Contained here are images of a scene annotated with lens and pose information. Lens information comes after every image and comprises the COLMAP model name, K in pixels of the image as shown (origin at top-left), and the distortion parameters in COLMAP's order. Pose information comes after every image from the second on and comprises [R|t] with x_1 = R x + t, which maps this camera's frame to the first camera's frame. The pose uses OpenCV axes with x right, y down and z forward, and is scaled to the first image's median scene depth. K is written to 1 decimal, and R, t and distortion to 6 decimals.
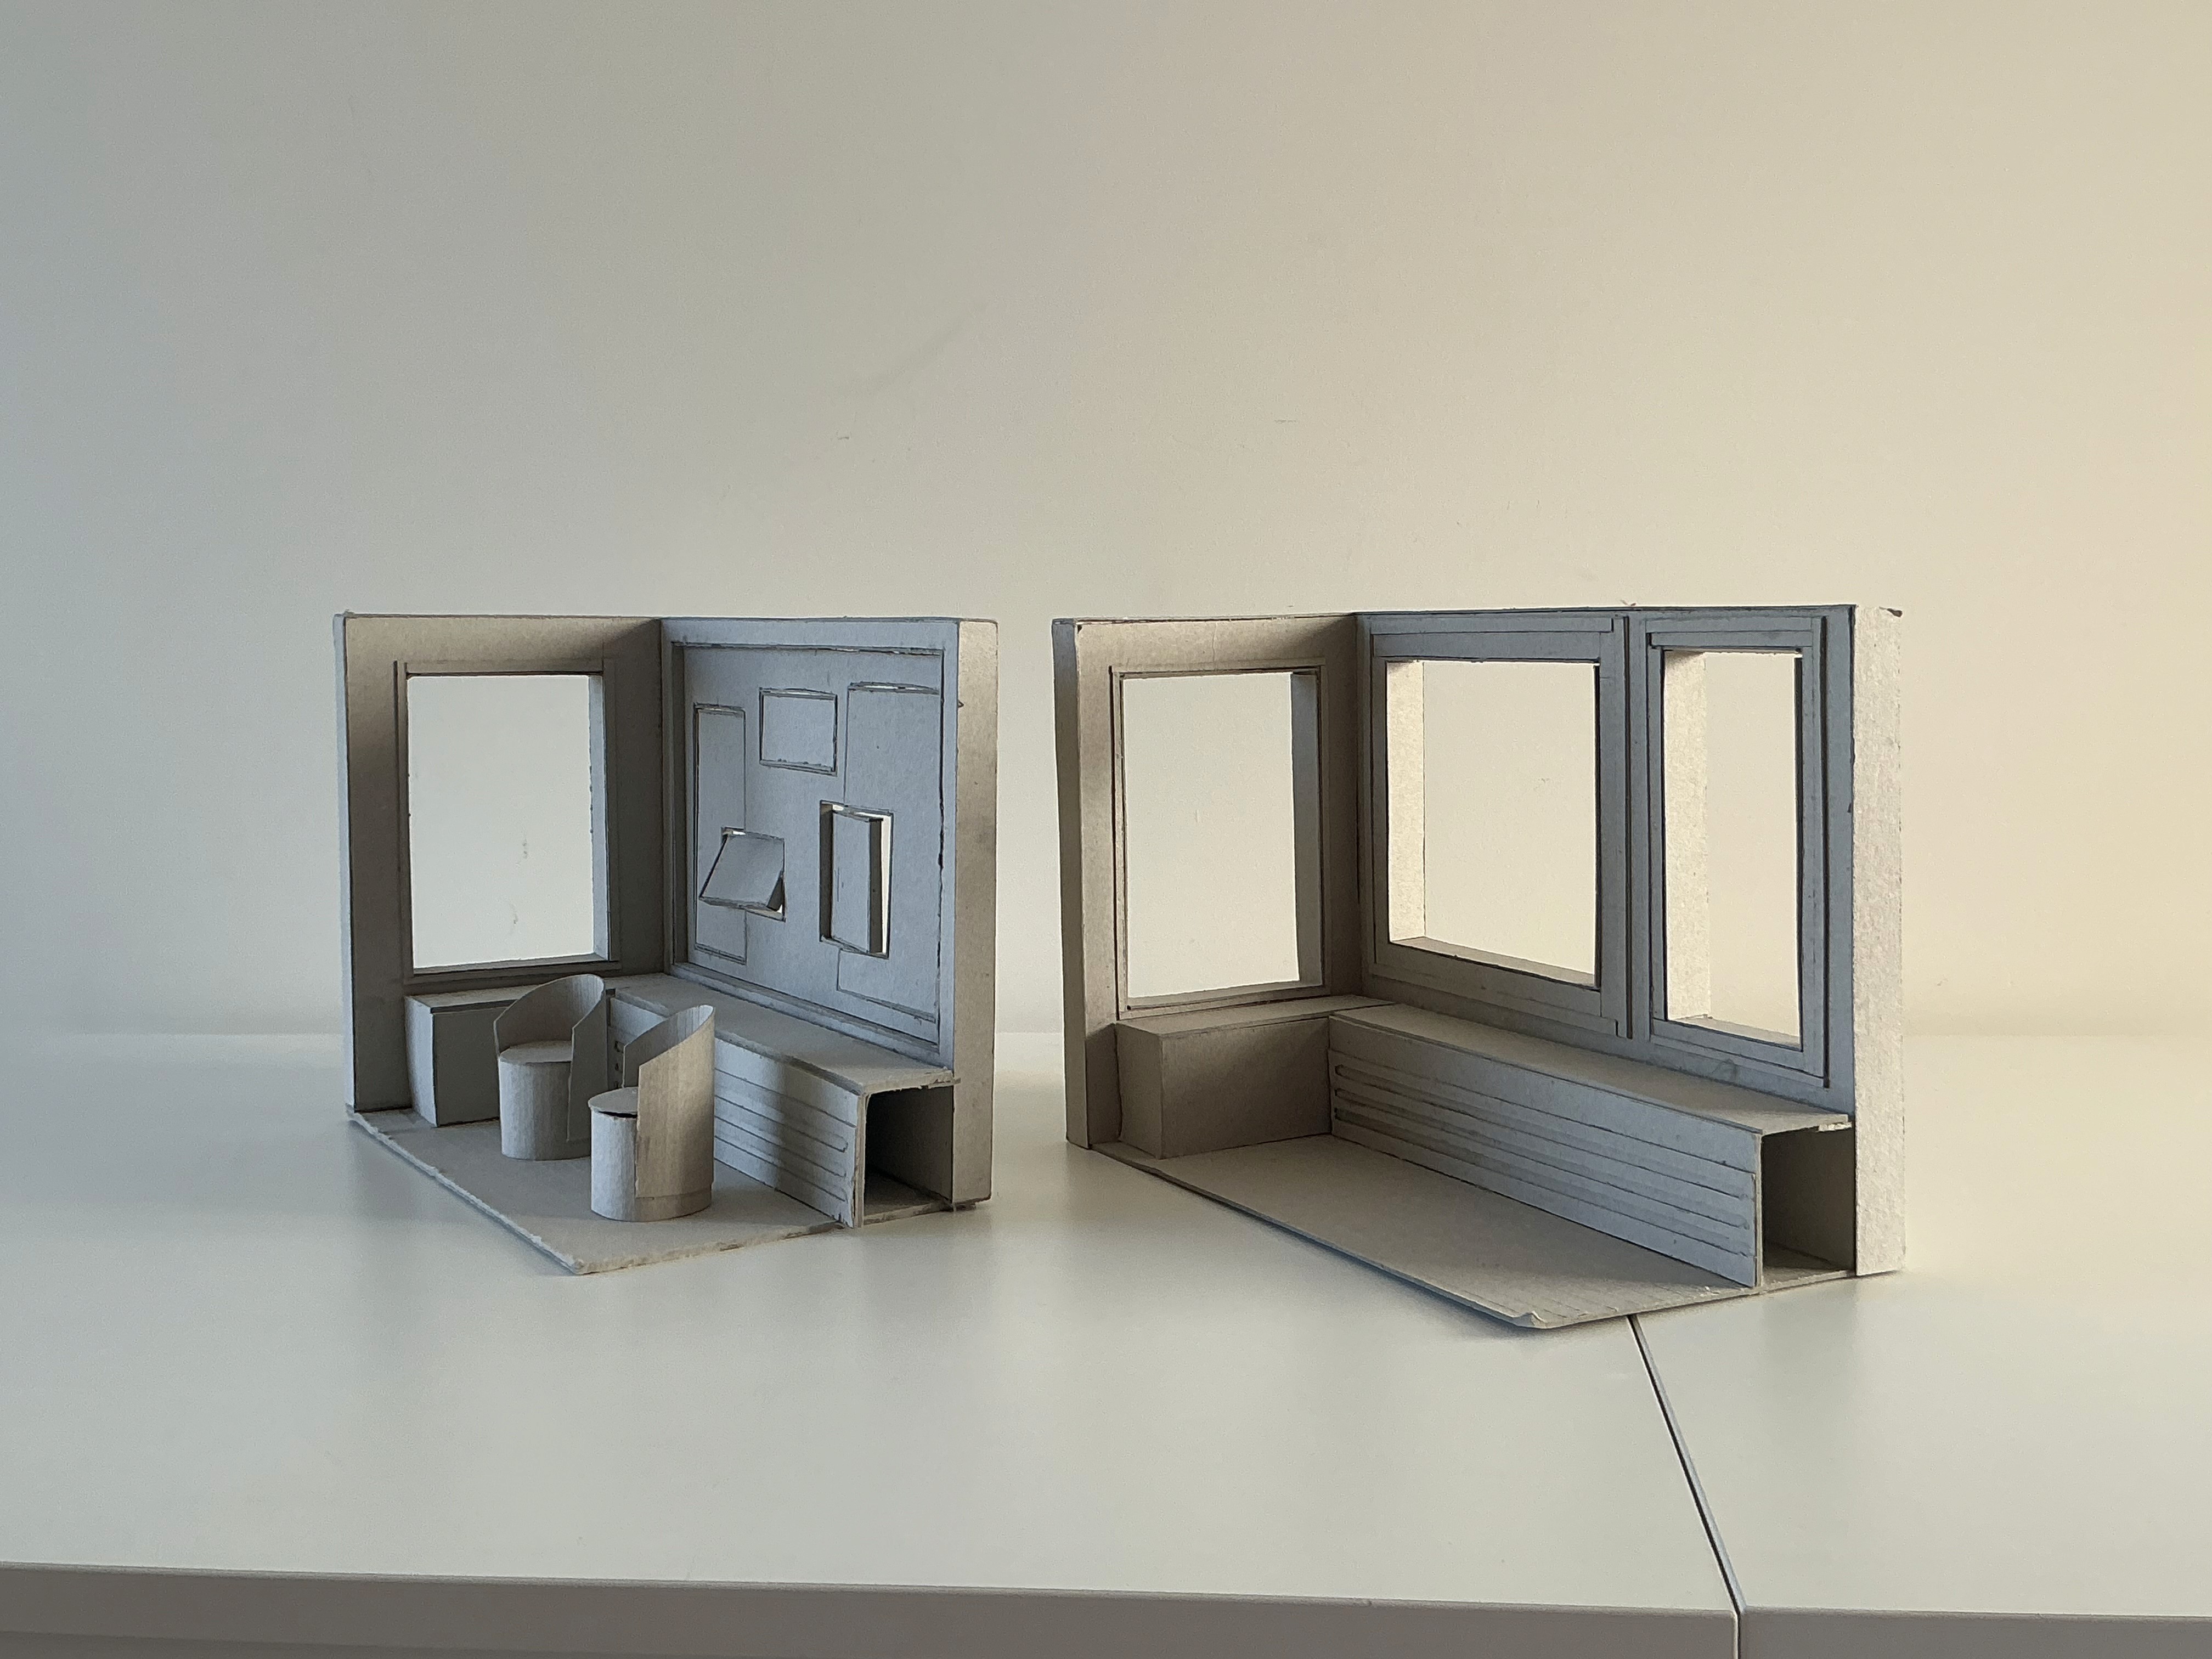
lens RADIAL K [[2290.6, 0, 1105.8], [0, 2290.6, 825.1], [0, 0, 1]] dist [0.023052, 0.000000]
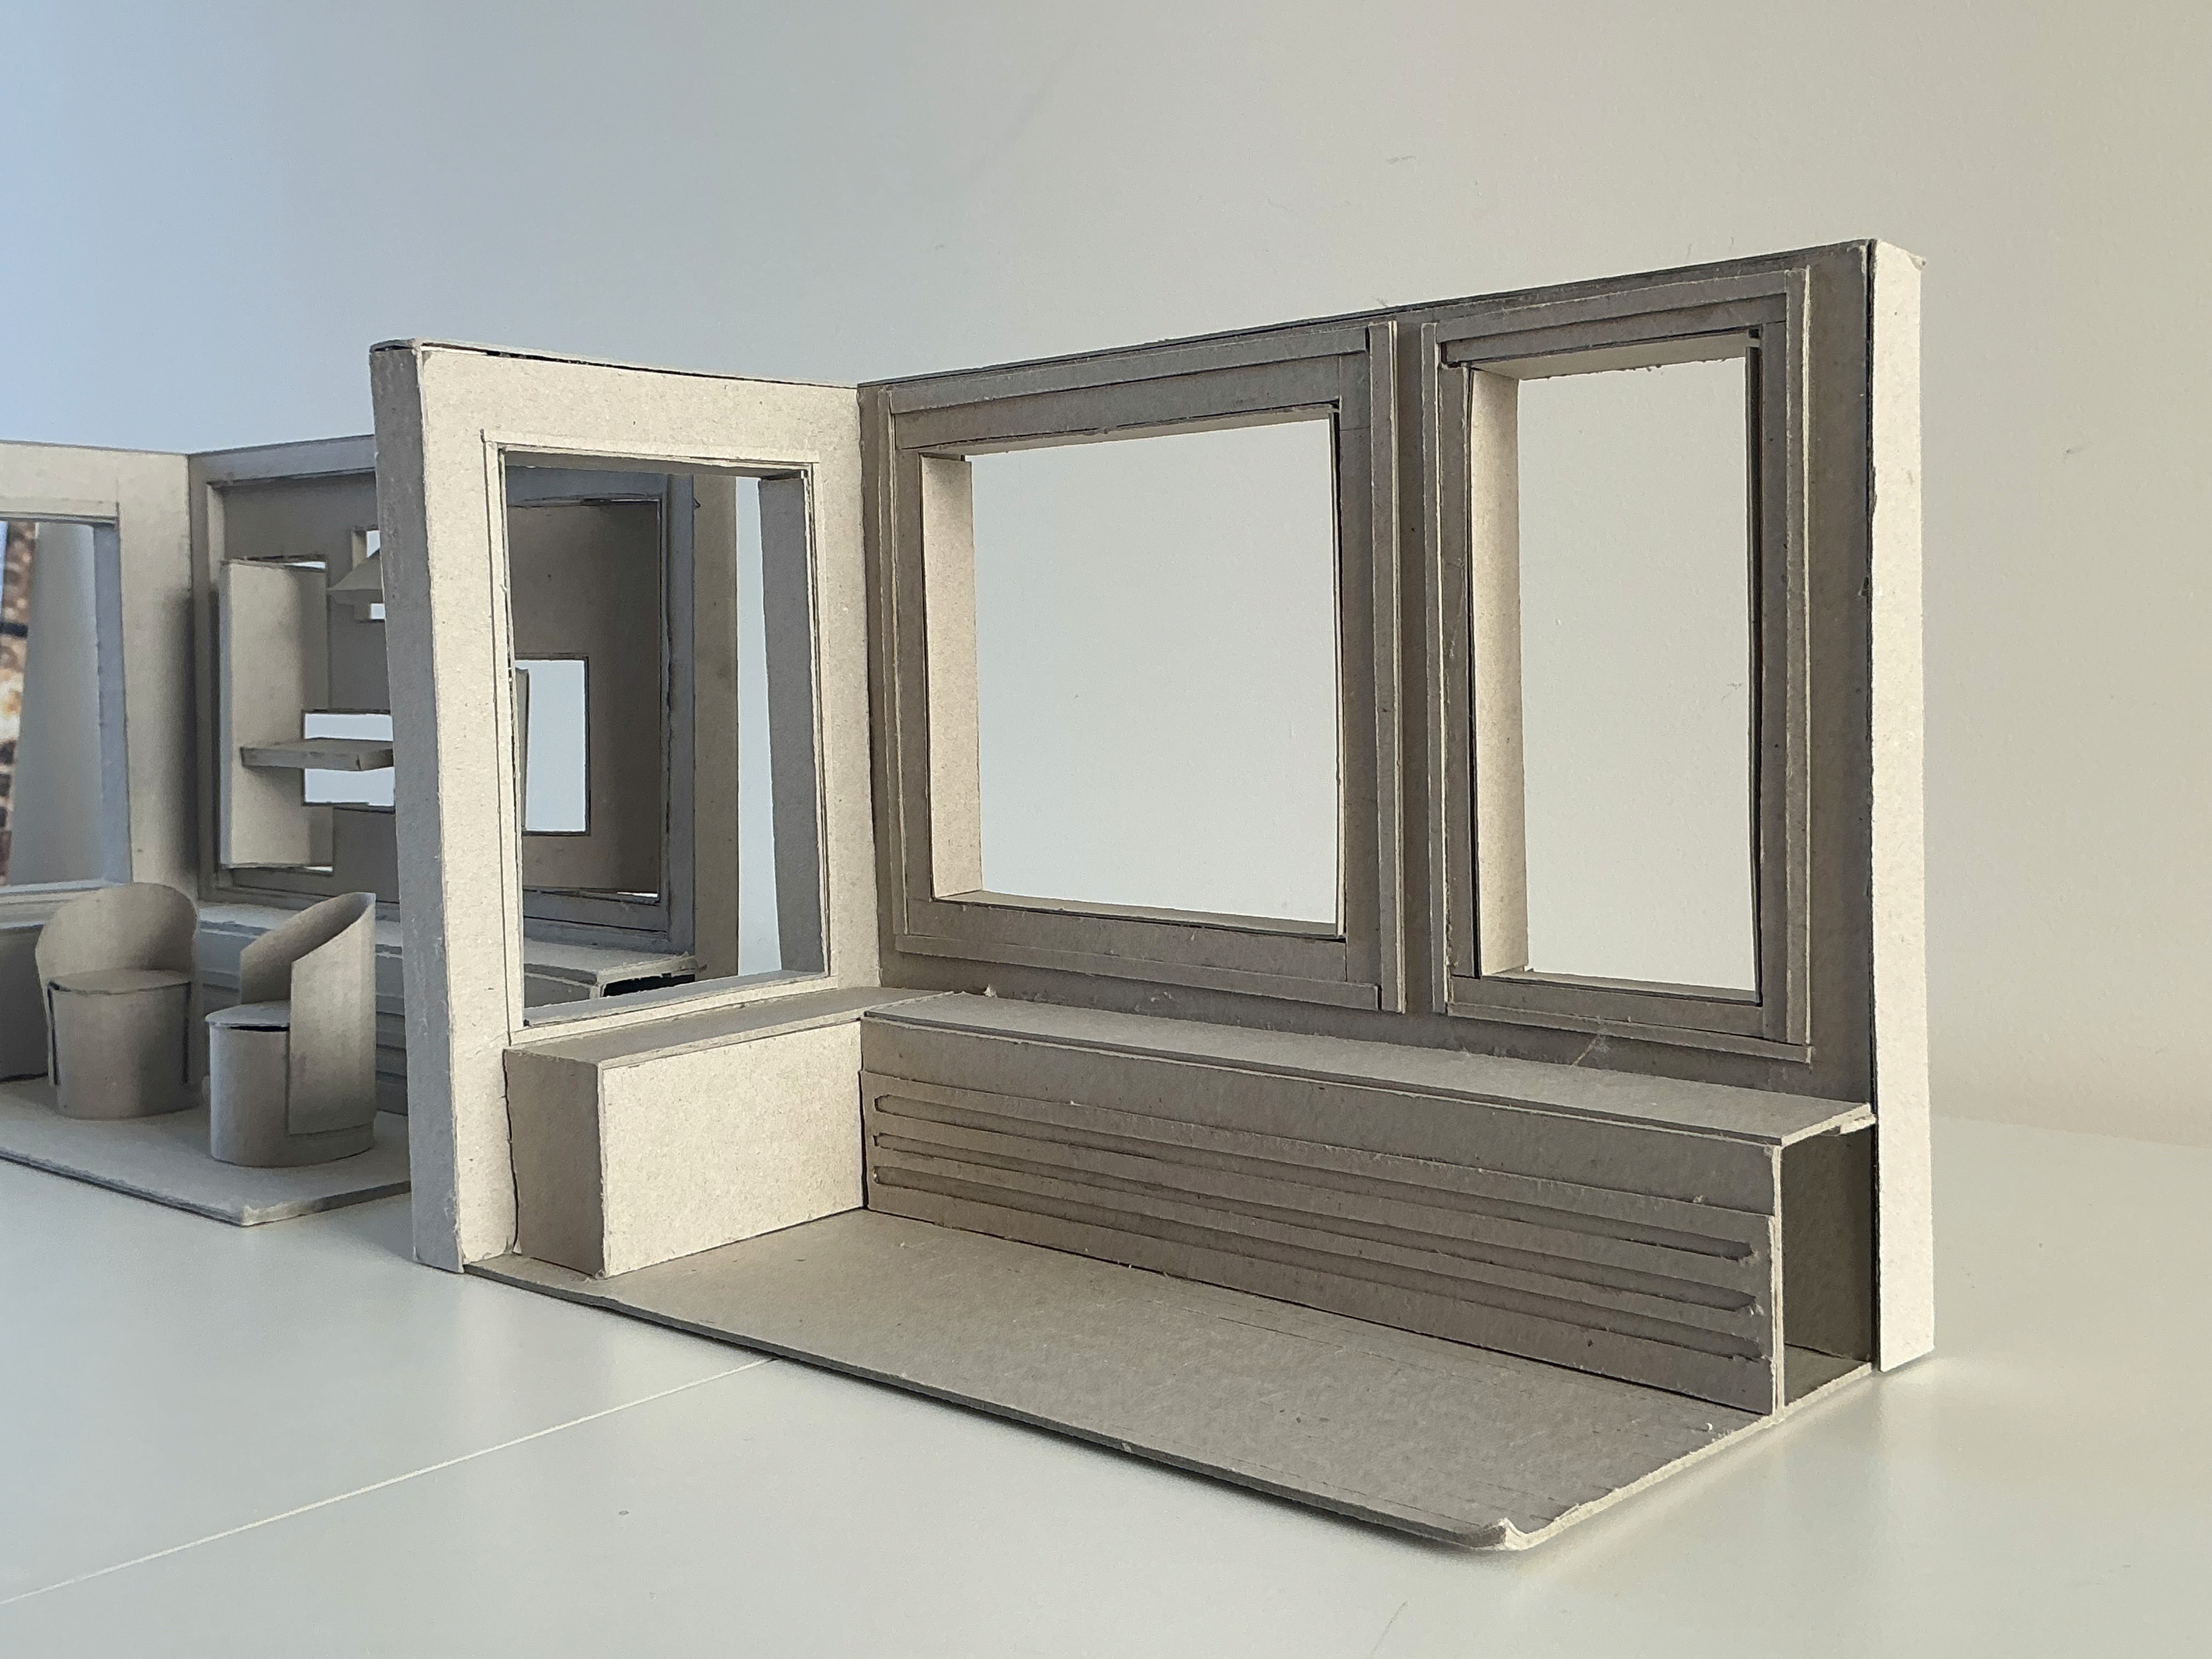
lens RADIAL K [[2290.6, 0, 1109.3], [0, 2290.6, 823.3], [0, 0, 1]] dist [0.023052, 0.000000]
pose [[0.936388, -0.024001, 0.350146, -0.066199], [0.033373, 0.999227, -0.020755, 0.055883], [-0.349377, 0.031120, 0.936465, 0.479581]]
